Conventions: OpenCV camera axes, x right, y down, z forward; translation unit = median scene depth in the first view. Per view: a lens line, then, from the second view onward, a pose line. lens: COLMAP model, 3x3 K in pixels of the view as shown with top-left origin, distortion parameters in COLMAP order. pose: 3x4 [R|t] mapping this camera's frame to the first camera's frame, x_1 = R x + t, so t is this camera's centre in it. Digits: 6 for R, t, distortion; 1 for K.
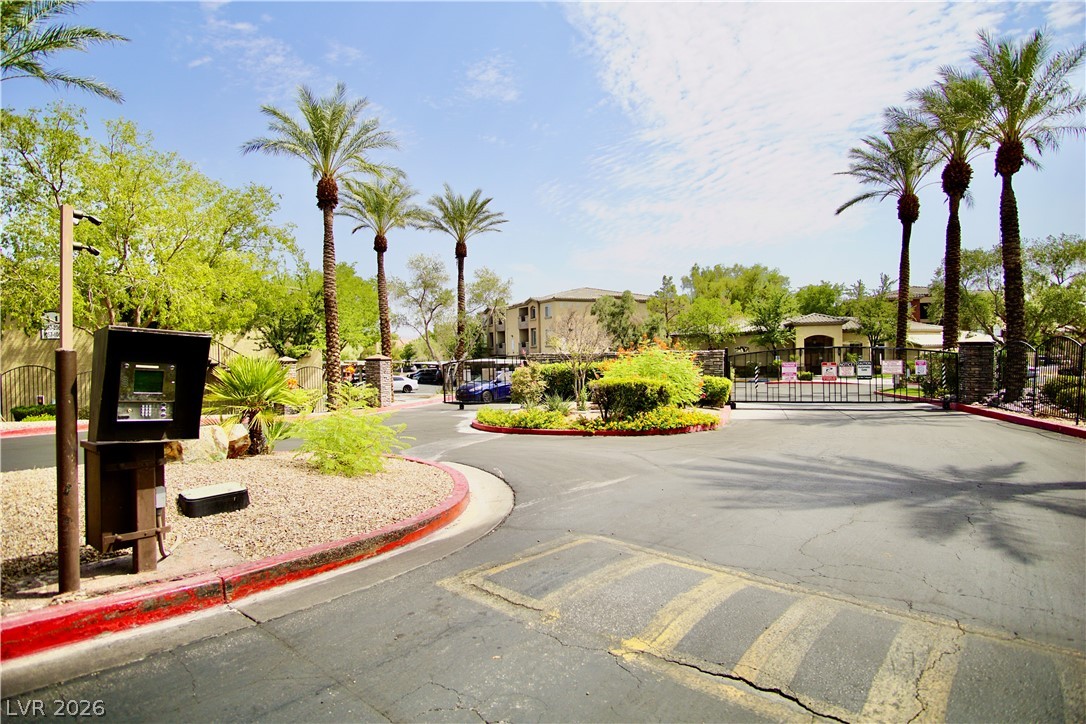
lens RADIAL K [[581.4, 0, 540.0], [0, 581.4, 359.9], [0, 0, 1]] dist [-0.025929, 0.002317]
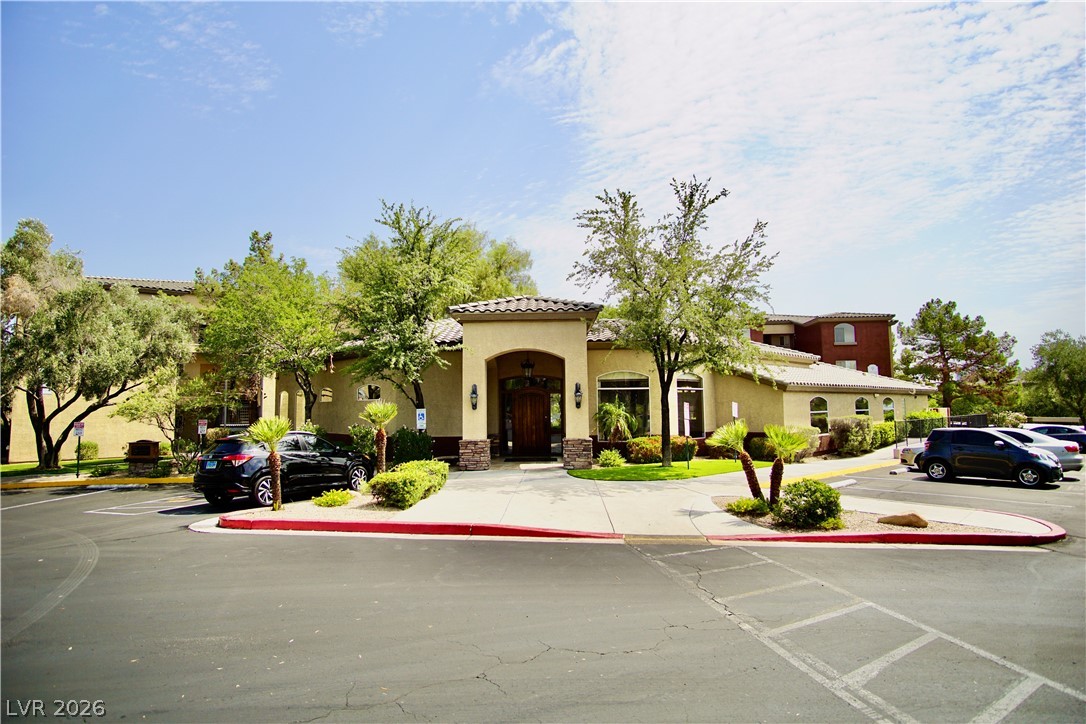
lens RADIAL K [[581.4, 0, 540.0], [0, 581.4, 359.9], [0, 0, 1]] dist [-0.025929, 0.002317]
pose [[0.972593, 0.026703, 0.230975, 0.651722], [-0.002834, 0.994671, -0.103061, -0.000917], [-0.232496, 0.099582, 0.967486, 1.043449]]
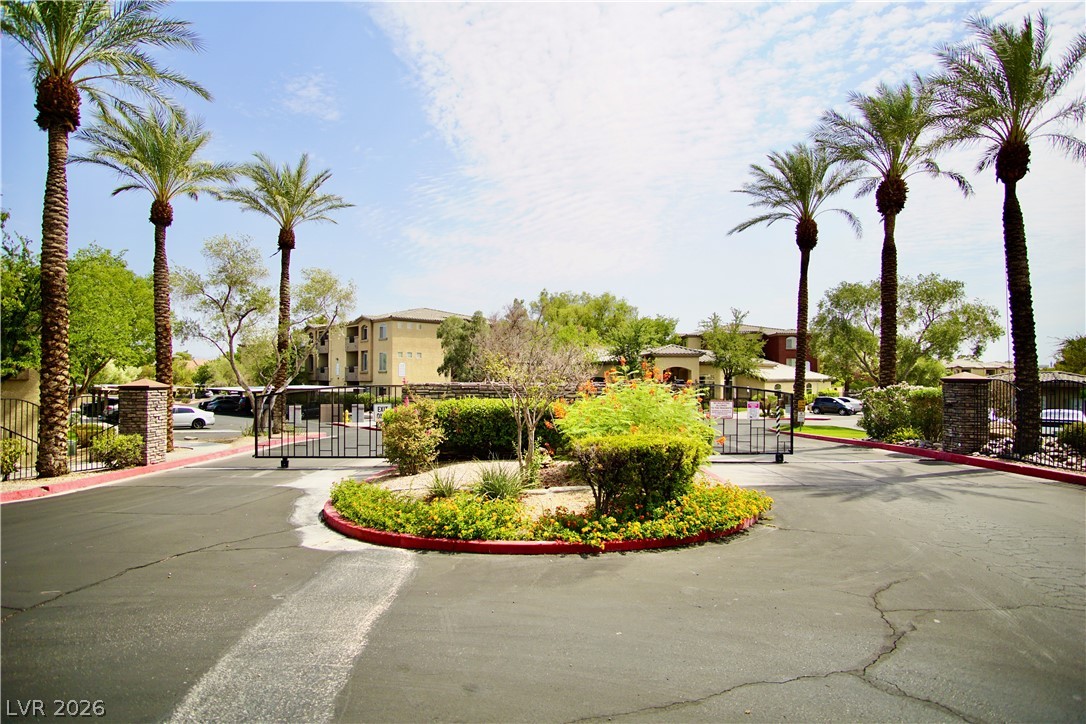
lens RADIAL K [[581.4, 0, 540.0], [0, 581.4, 359.9], [0, 0, 1]] dist [-0.025929, 0.002317]
pose [[0.953544, 0.029263, 0.299828, -0.046980], [-0.015060, 0.998657, -0.049575, -0.004652], [-0.300876, 0.042756, 0.952704, 0.220980]]
